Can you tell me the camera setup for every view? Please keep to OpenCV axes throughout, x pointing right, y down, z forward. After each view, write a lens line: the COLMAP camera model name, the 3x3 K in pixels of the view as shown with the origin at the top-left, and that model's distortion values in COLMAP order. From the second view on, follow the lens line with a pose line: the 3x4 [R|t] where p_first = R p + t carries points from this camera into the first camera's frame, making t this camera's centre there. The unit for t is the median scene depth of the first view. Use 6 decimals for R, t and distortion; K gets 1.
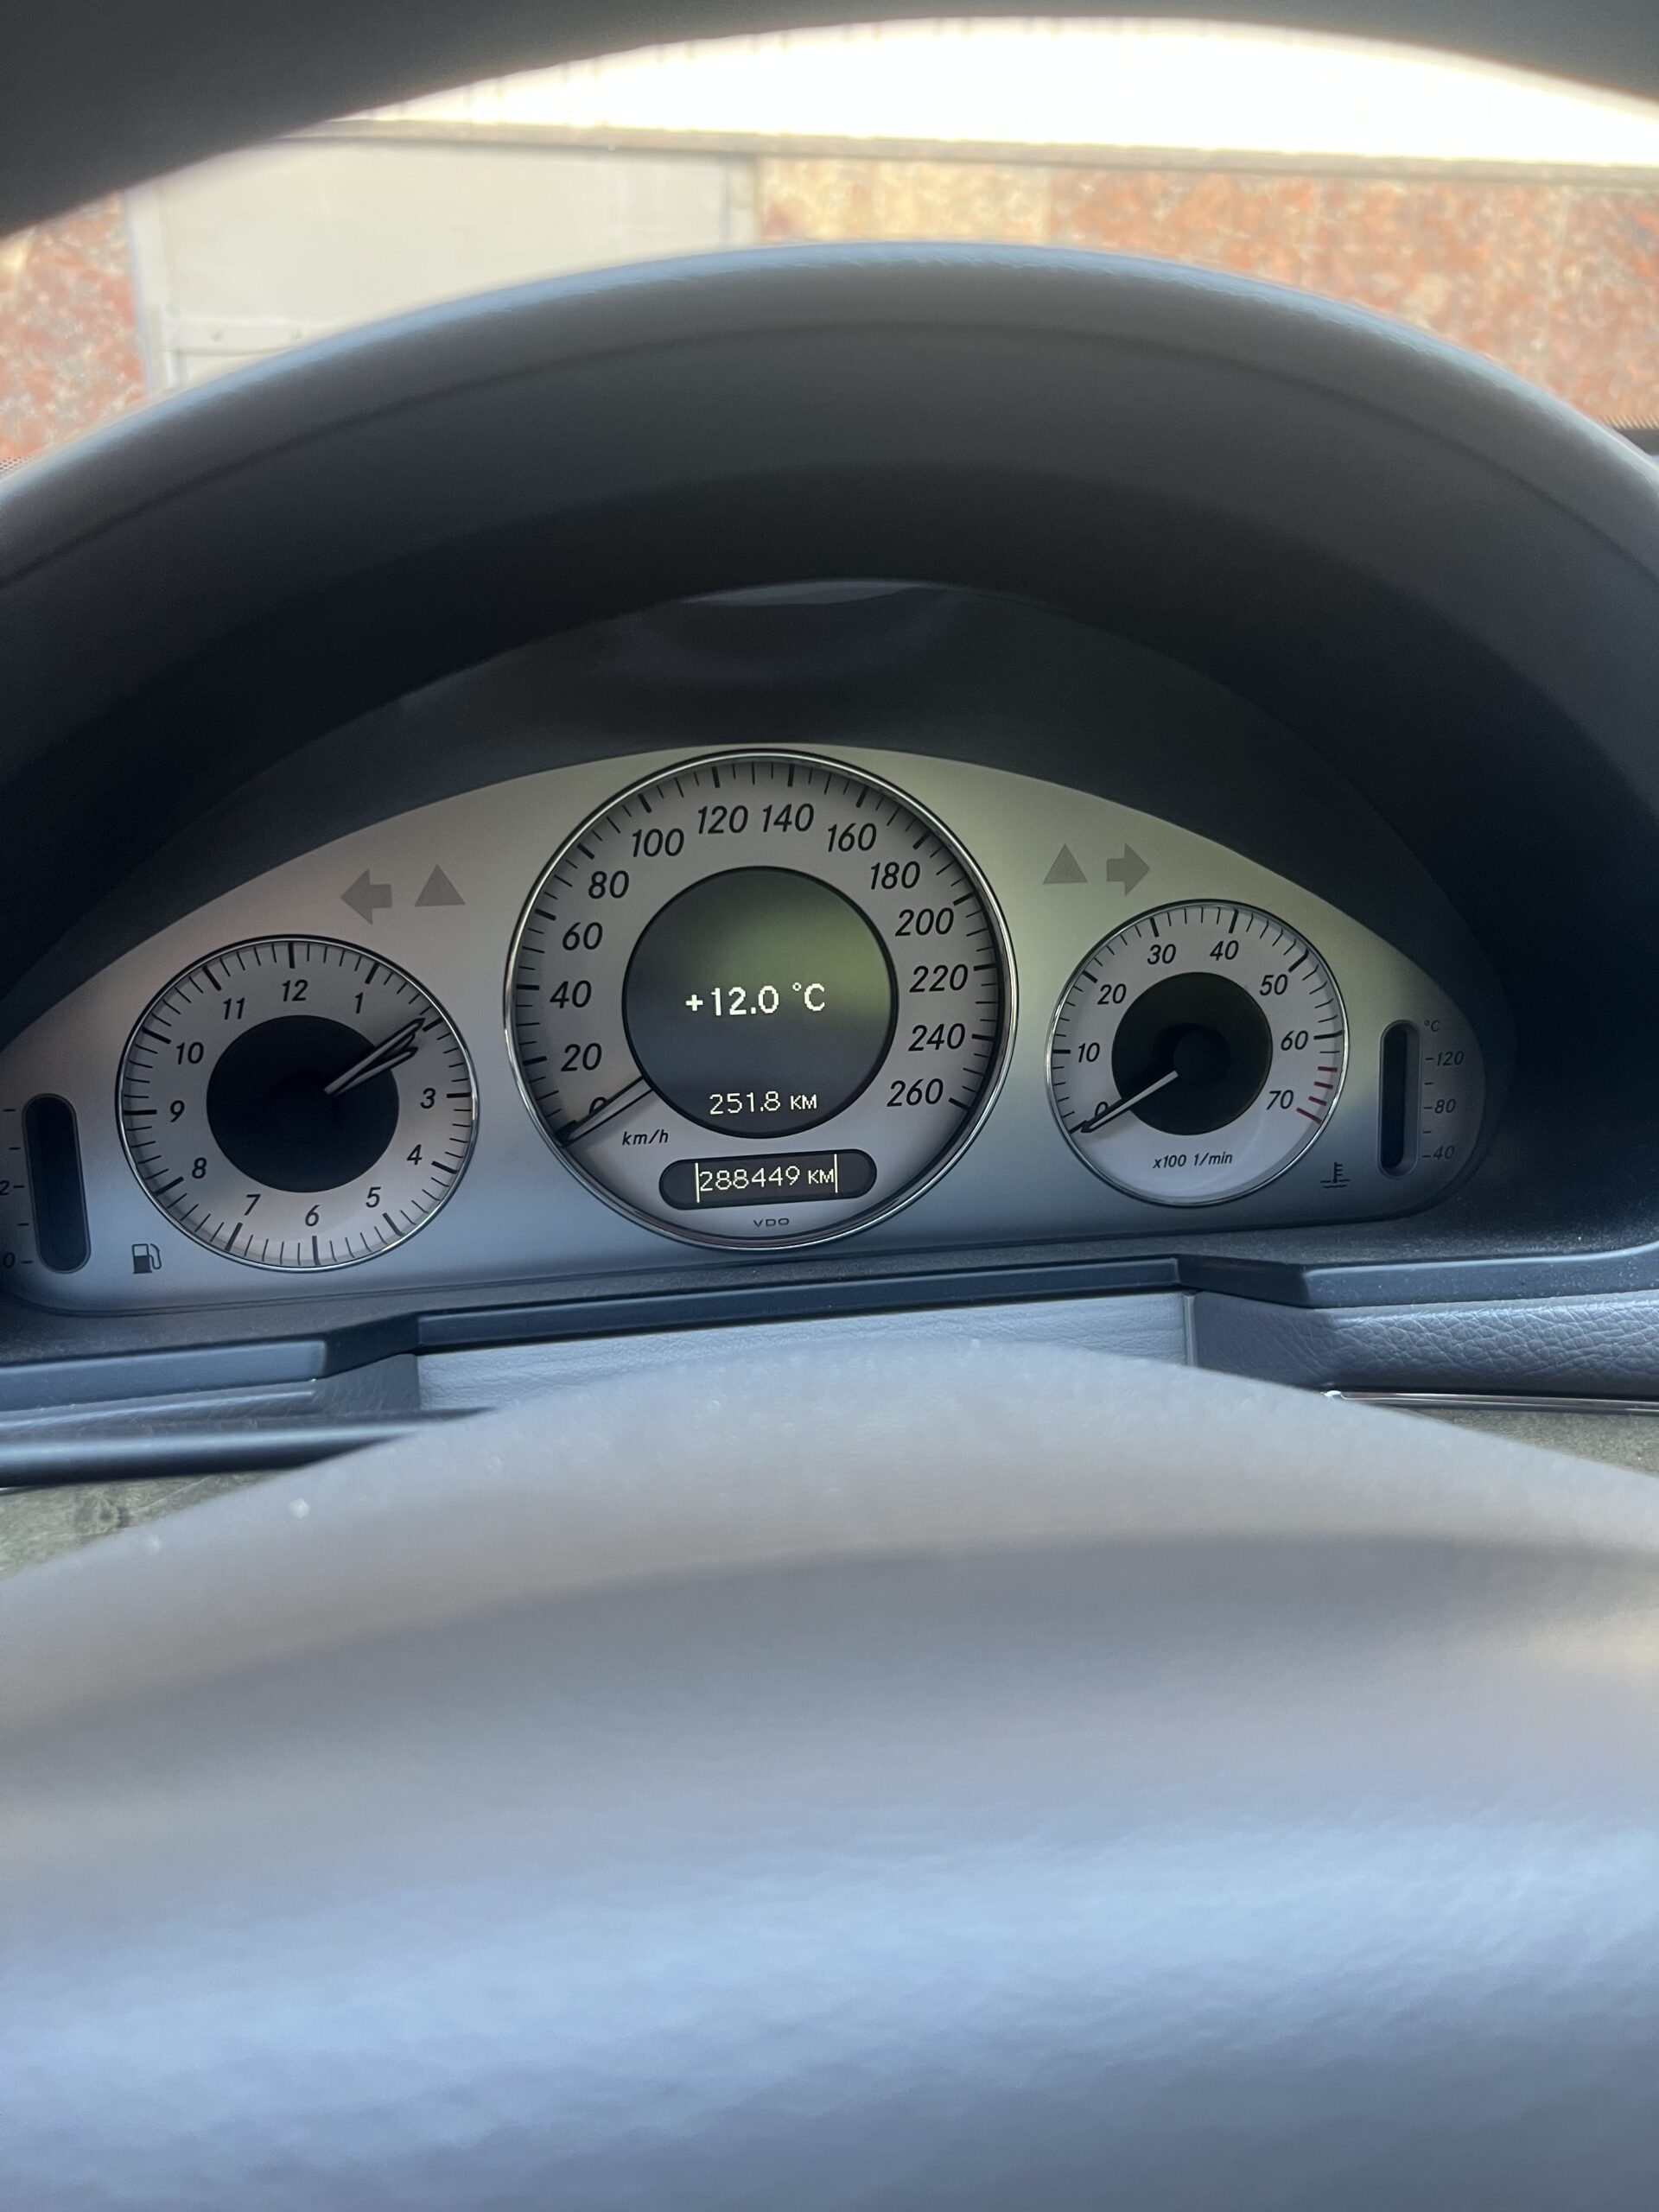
lens RADIAL K [[1662.2, 0, 839.7], [0, 1662.2, 1117.8], [0, 0, 1]] dist [0.044905, -0.026439]
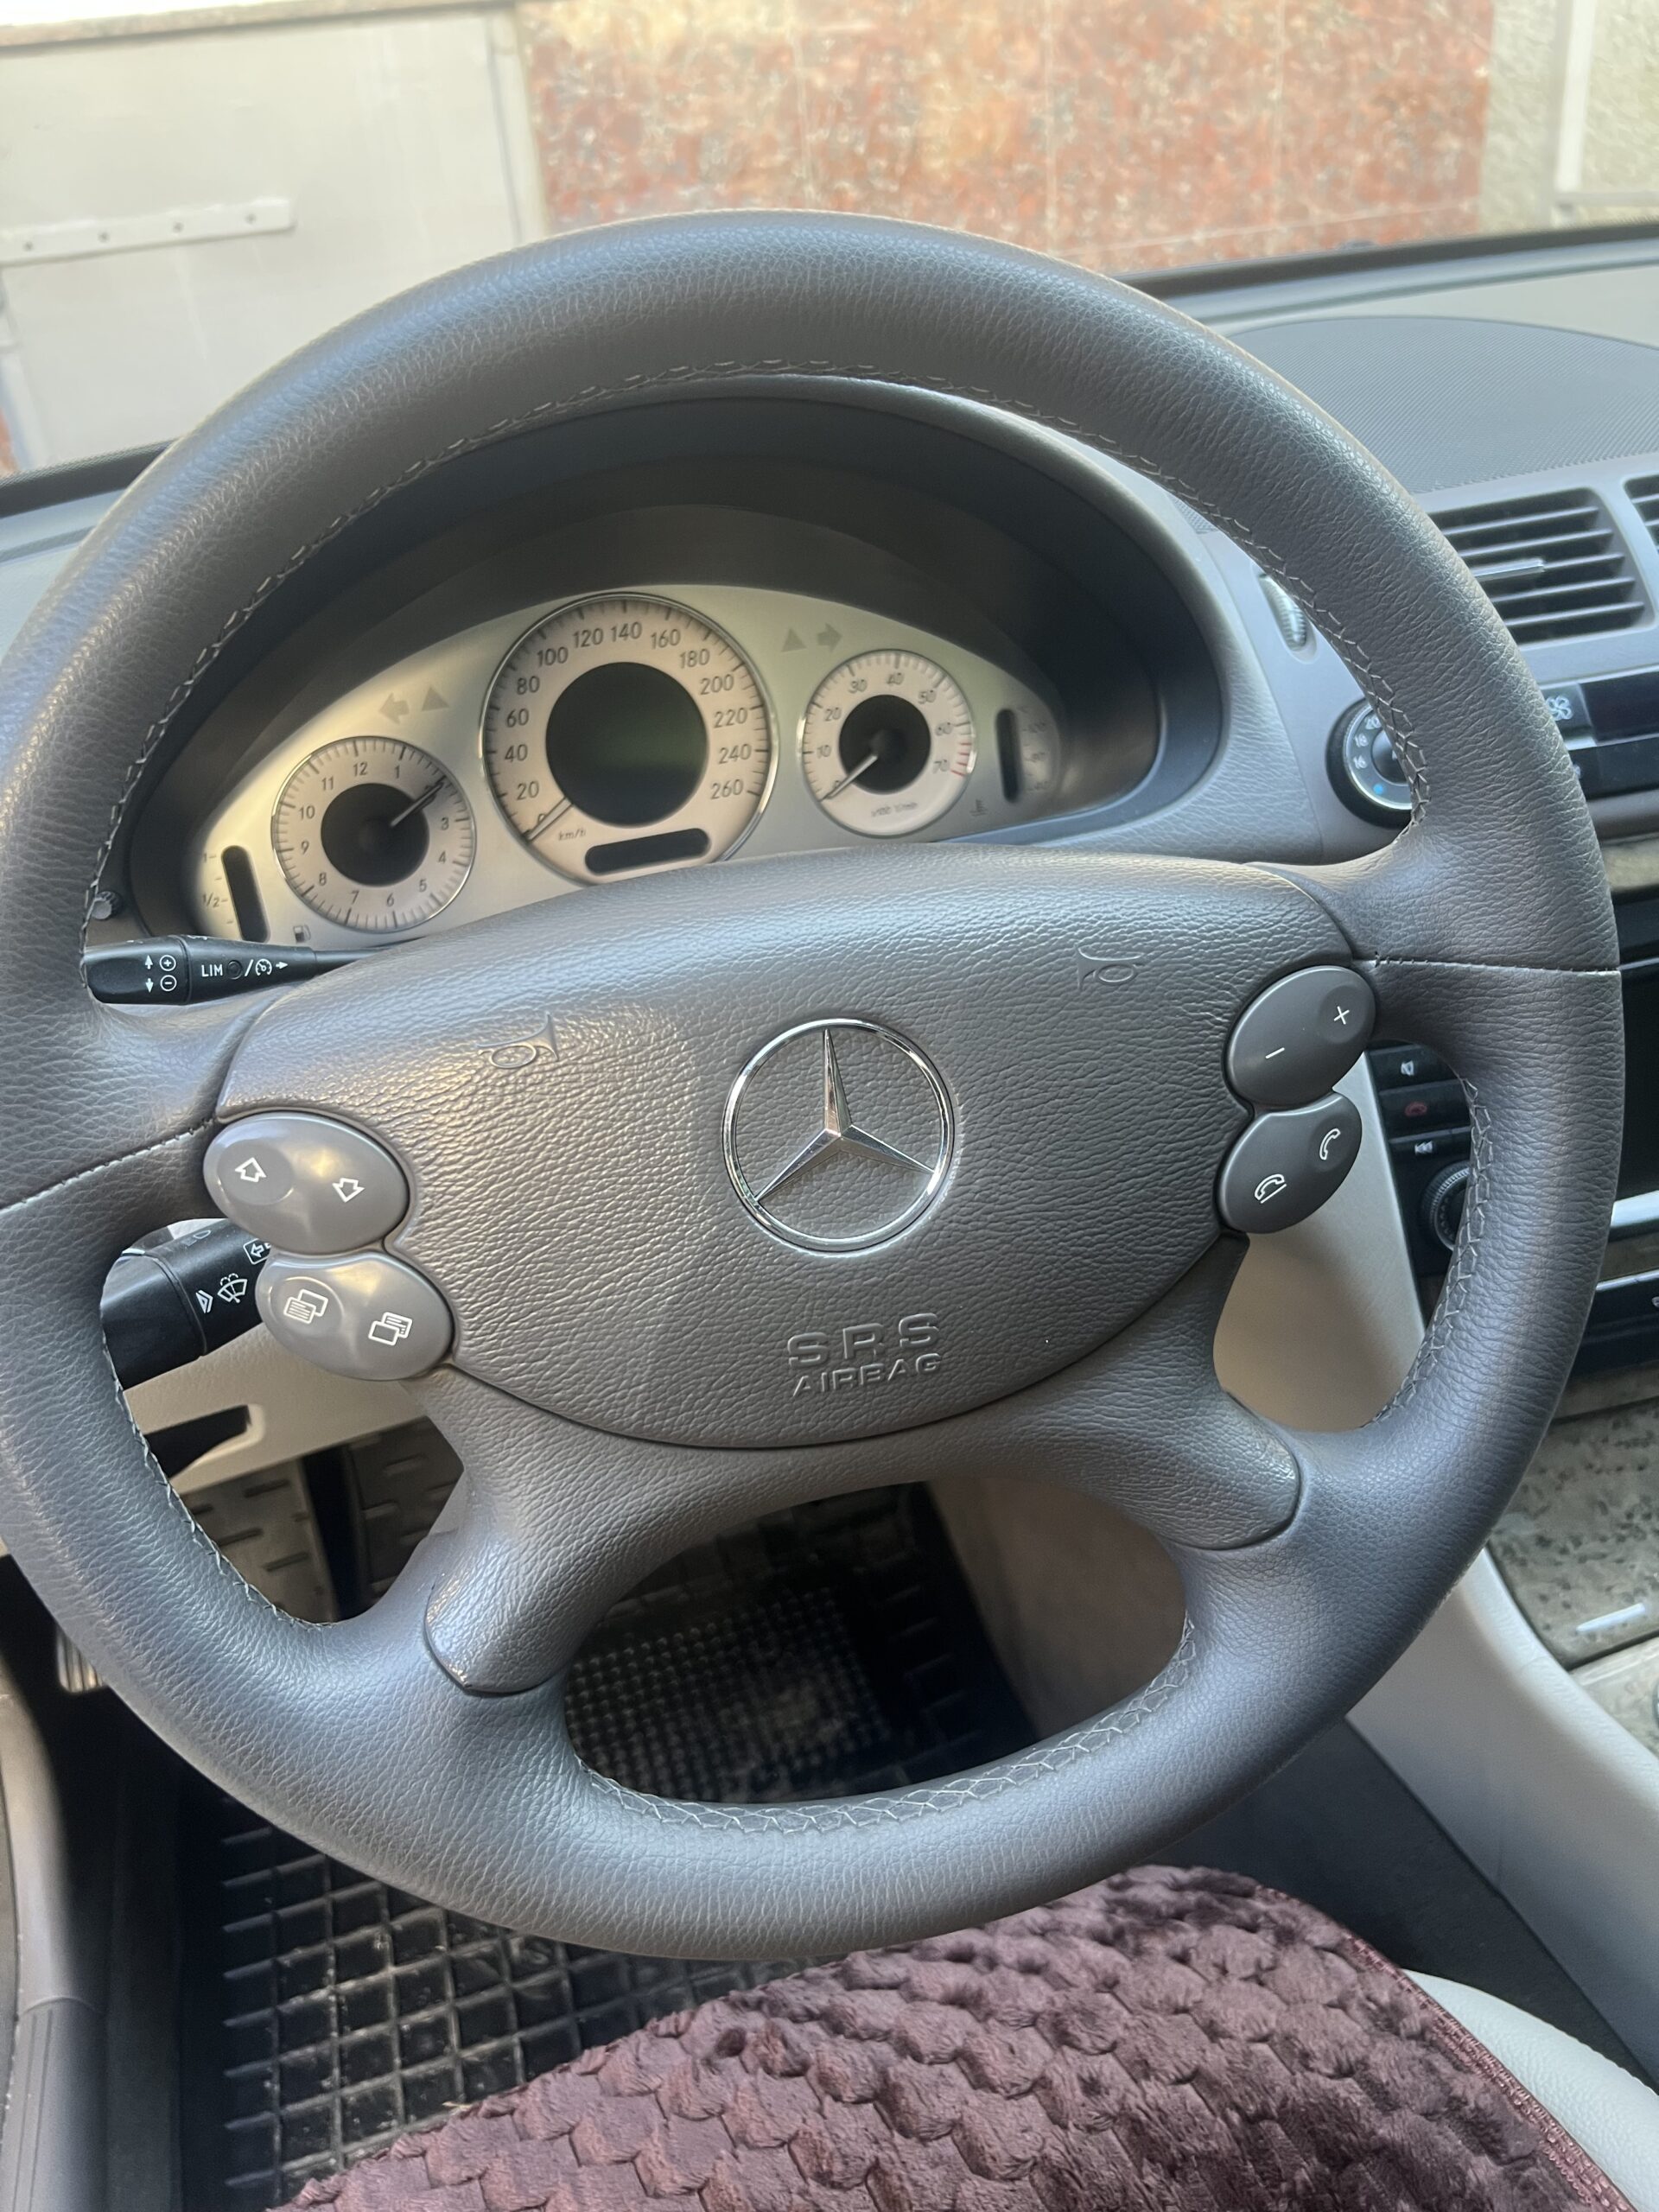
lens RADIAL K [[1662.2, 0, 807.0], [0, 1662.2, 1143.5], [0, 0, 1]] dist [0.044905, -0.026439]
pose [[0.990097, -0.137892, 0.026335, 0.033290], [0.133894, 0.983938, 0.118063, 0.153092], [-0.042192, -0.113368, 0.992657, -0.737026]]
